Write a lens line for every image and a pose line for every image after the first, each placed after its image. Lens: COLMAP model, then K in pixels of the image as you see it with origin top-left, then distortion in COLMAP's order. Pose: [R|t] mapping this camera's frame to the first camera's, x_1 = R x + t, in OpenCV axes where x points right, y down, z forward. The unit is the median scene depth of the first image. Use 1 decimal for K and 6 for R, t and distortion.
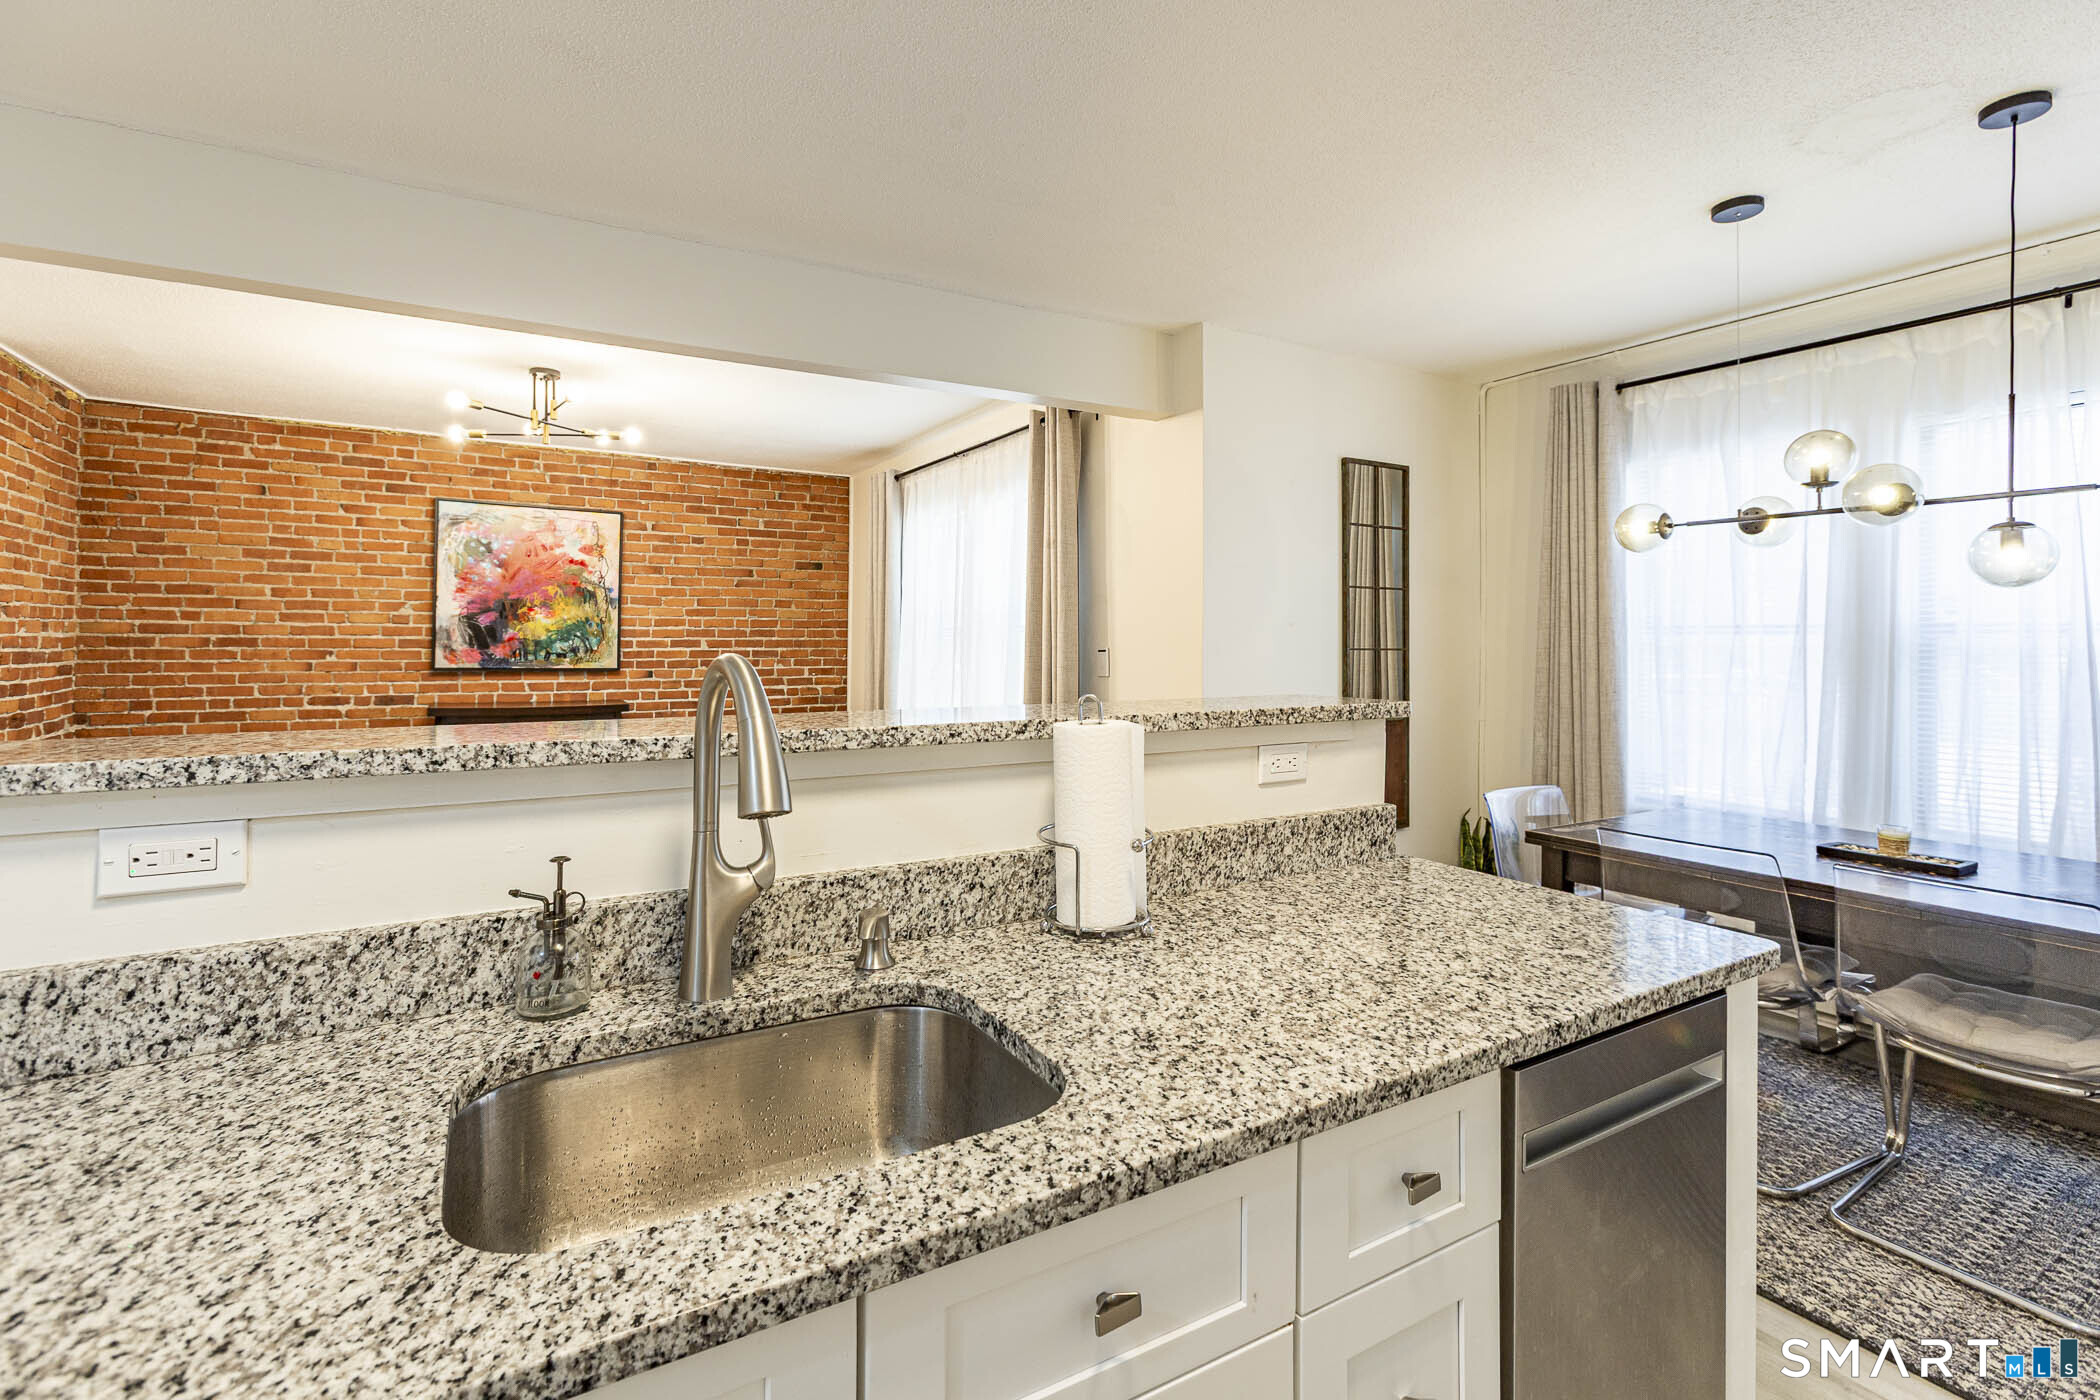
lens RADIAL K [[961.8, 0, 1041.2], [0, 961.8, 628.0], [0, 0, 1]] dist [-0.015914, 0.008086]
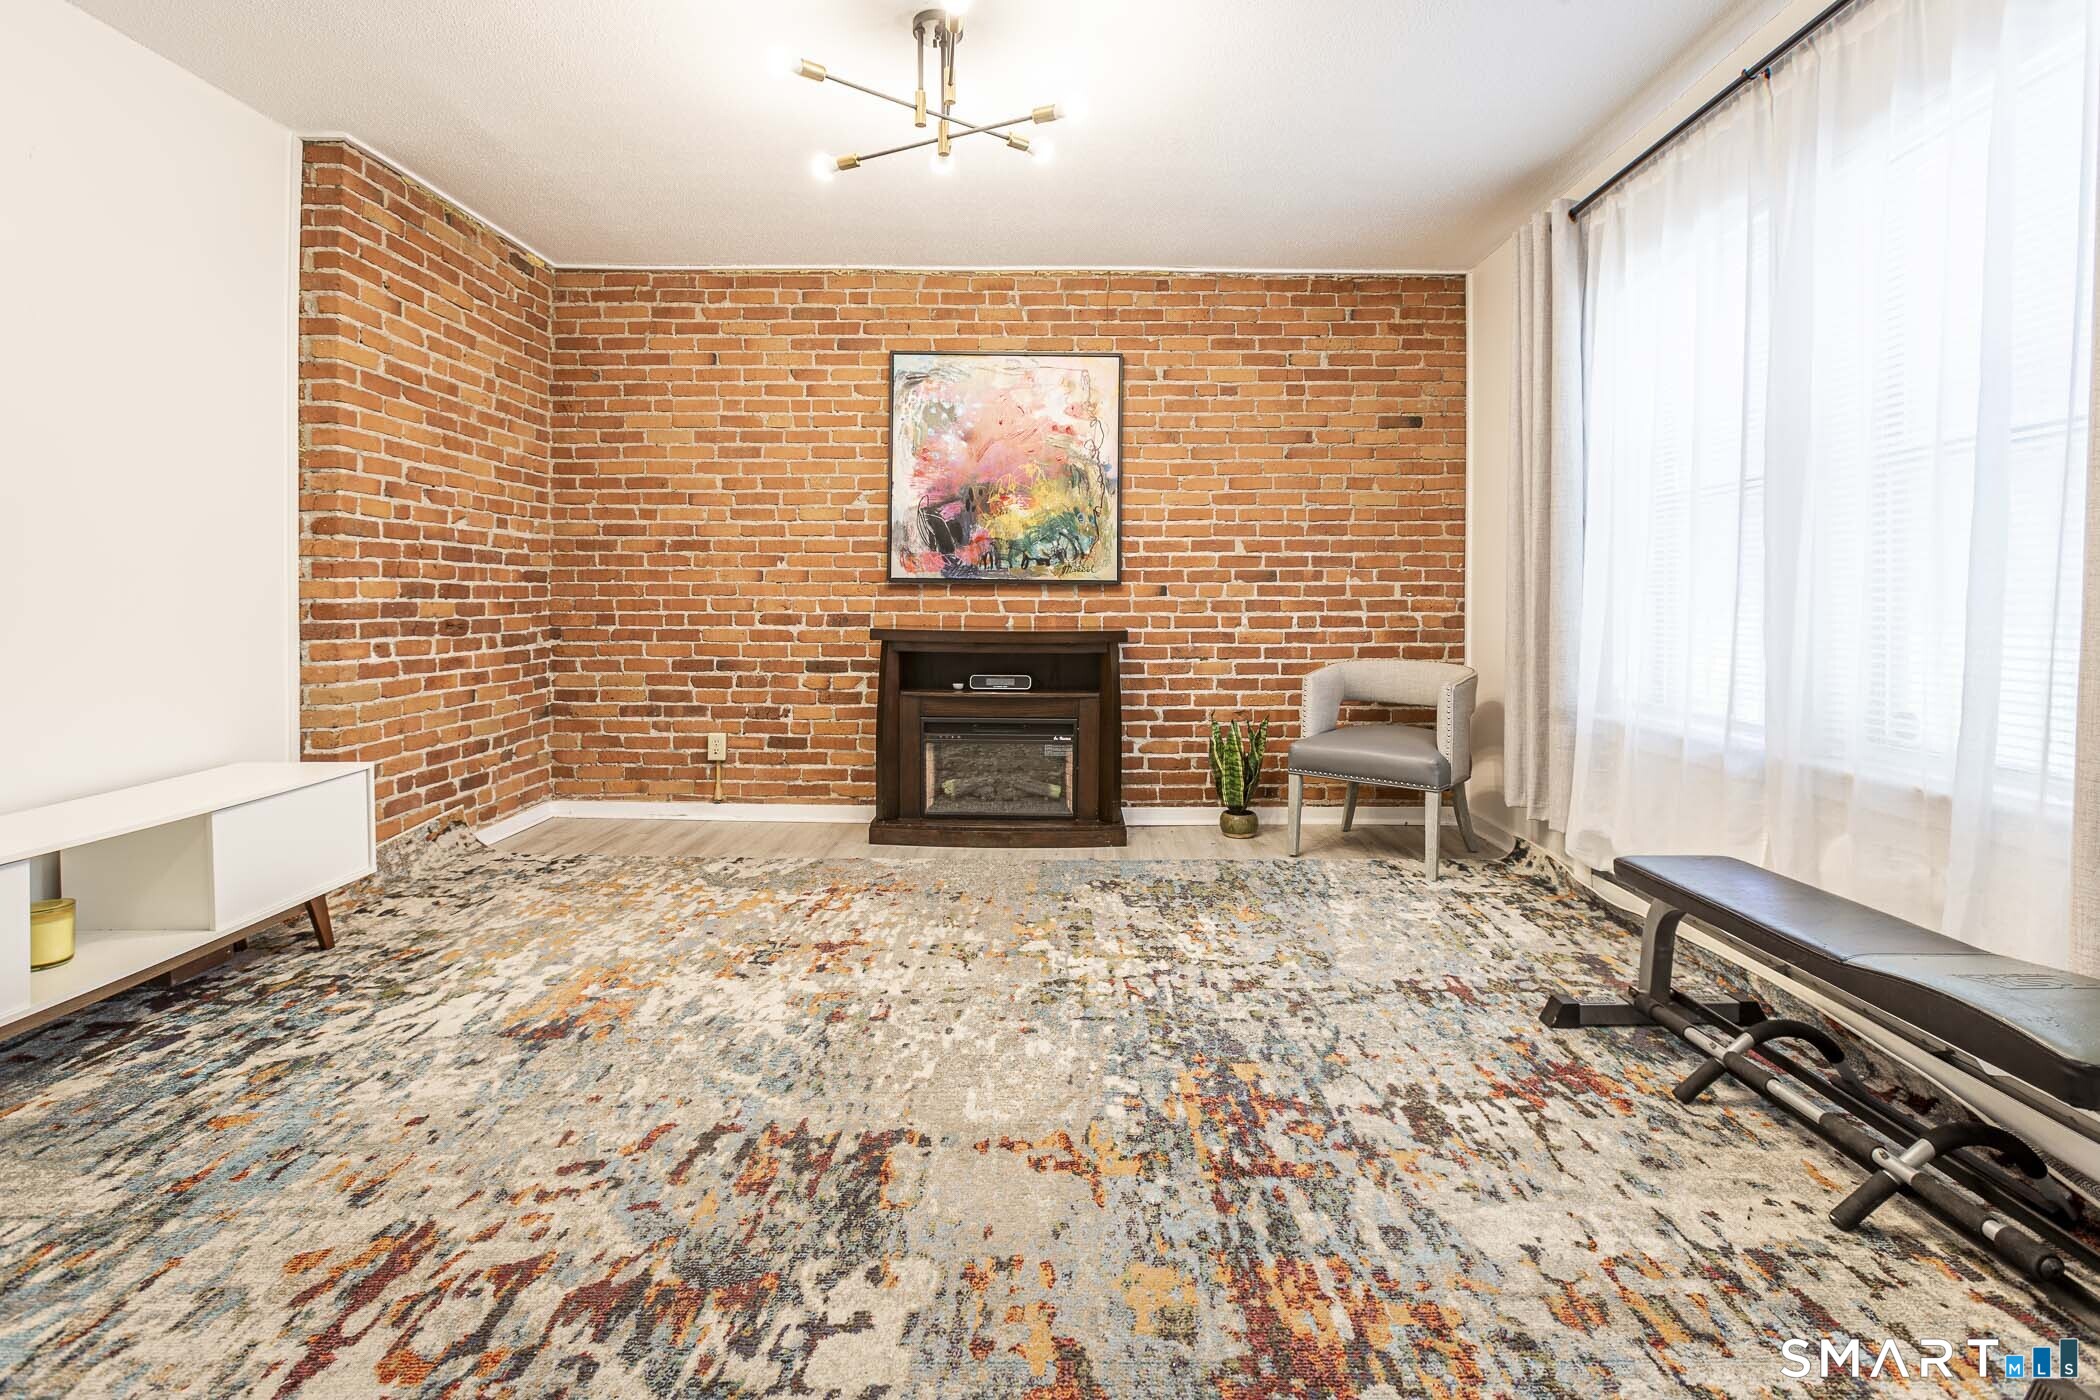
lens RADIAL K [[961.8, 0, 1055.1], [0, 961.8, 626.4], [0, 0, 1]] dist [-0.015914, 0.008086]
pose [[0.847584, 0.009570, -0.530576, -0.127463], [0.009810, 0.999384, 0.033697, 0.057675], [0.530571, -0.033765, 0.846968, 0.443075]]
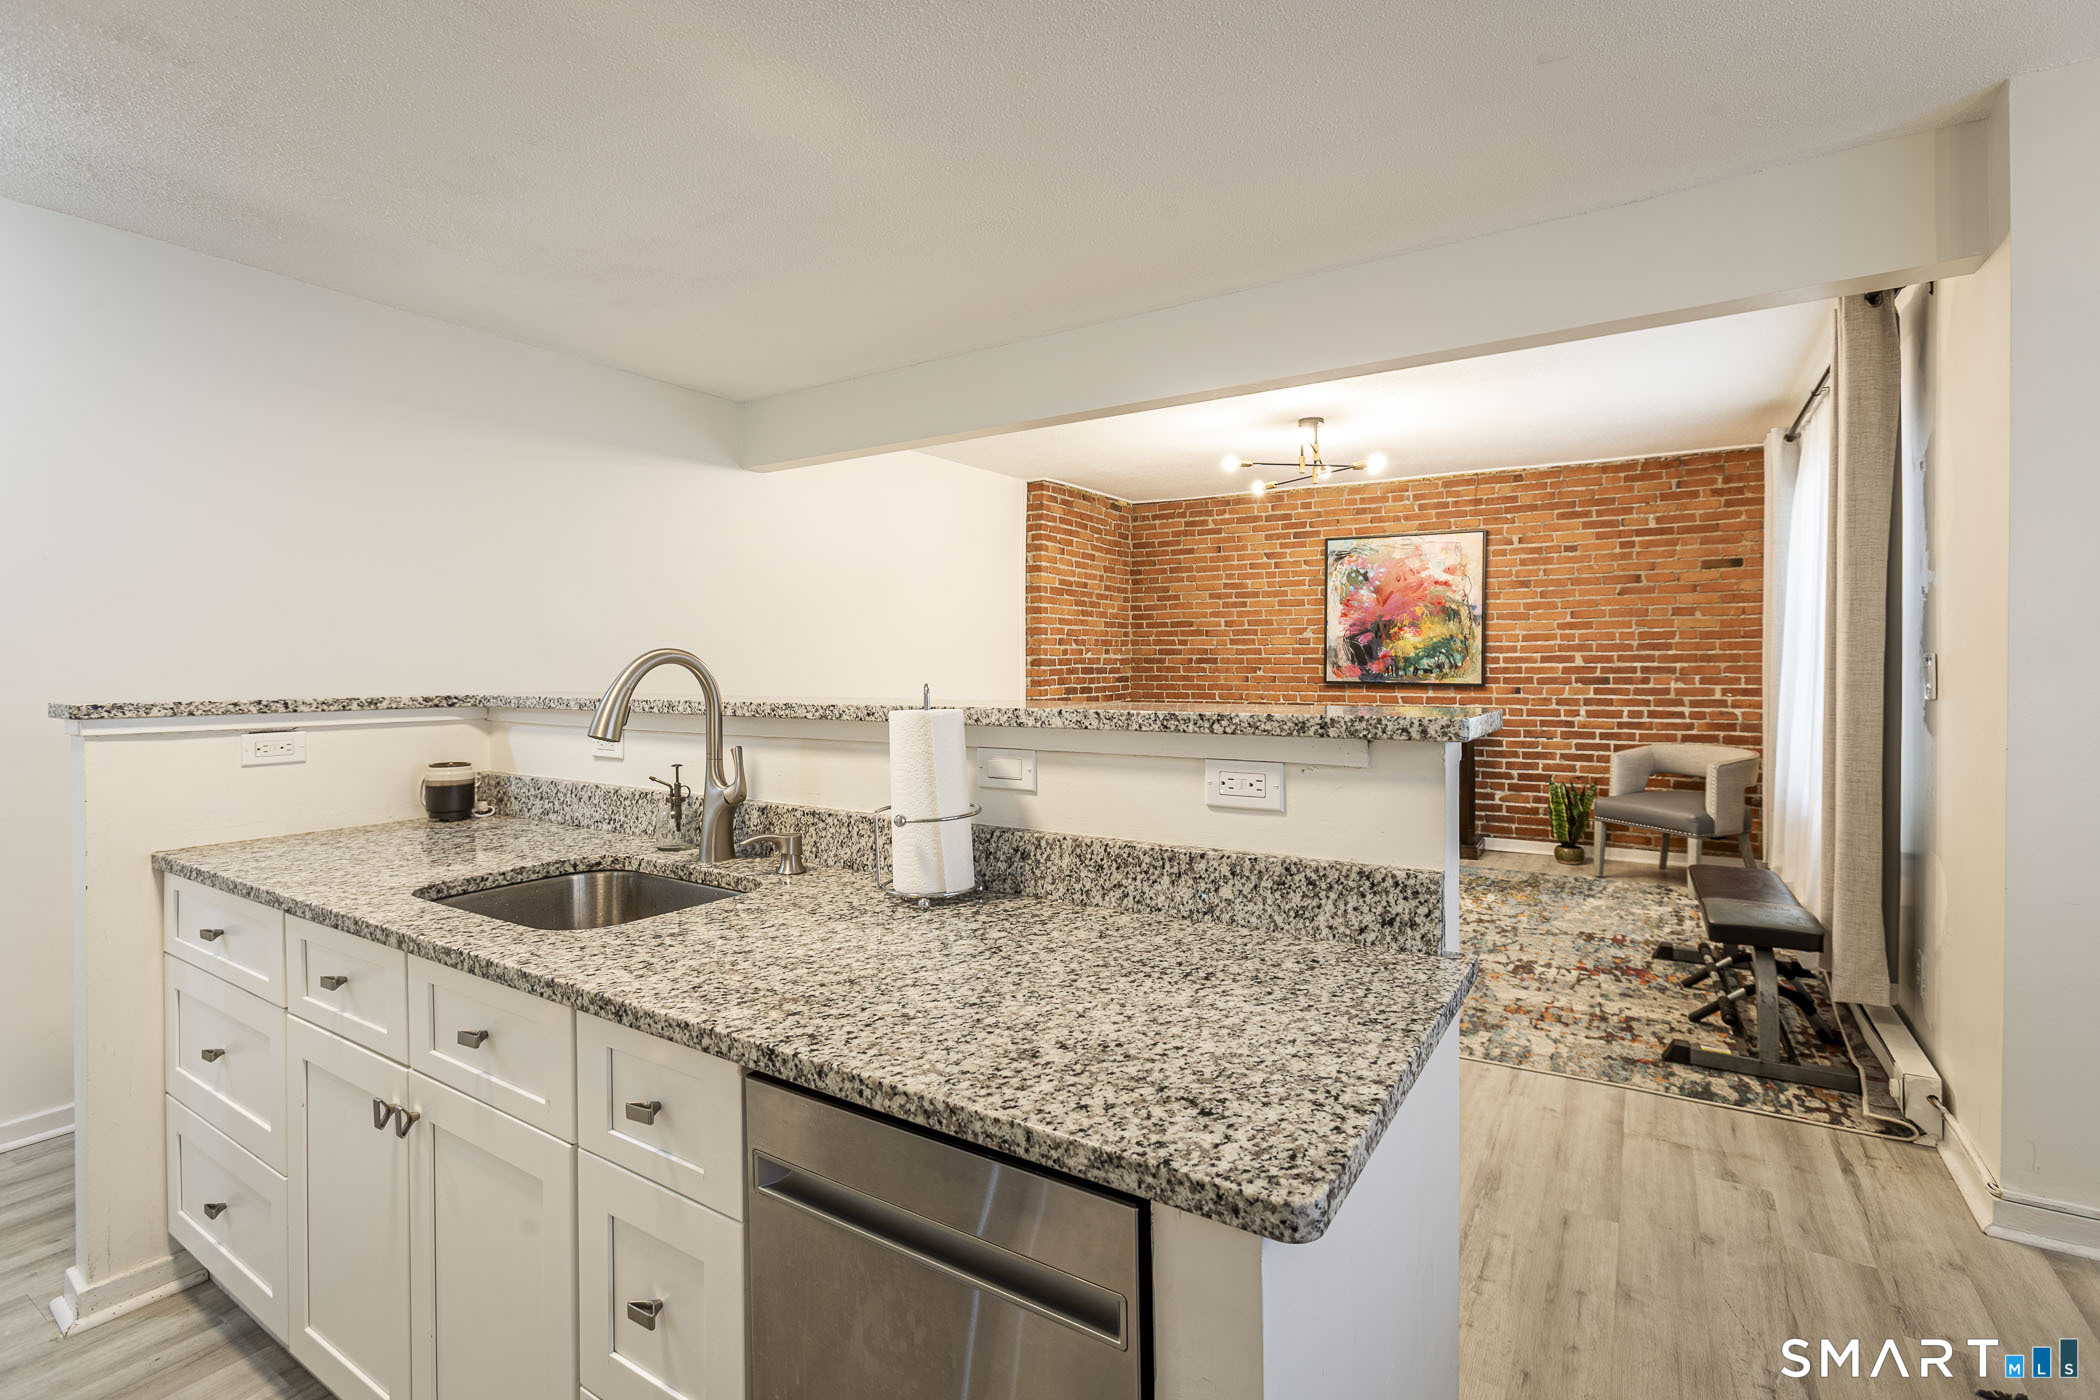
lens RADIAL K [[961.8, 0, 1054.5], [0, 961.8, 663.2], [0, 0, 1]] dist [-0.015914, 0.008086]
pose [[0.454699, -0.007770, -0.890611, 0.284822], [0.017858, 0.999840, 0.000394, 0.012719], [0.890466, -0.016084, 0.454765, 0.164913]]
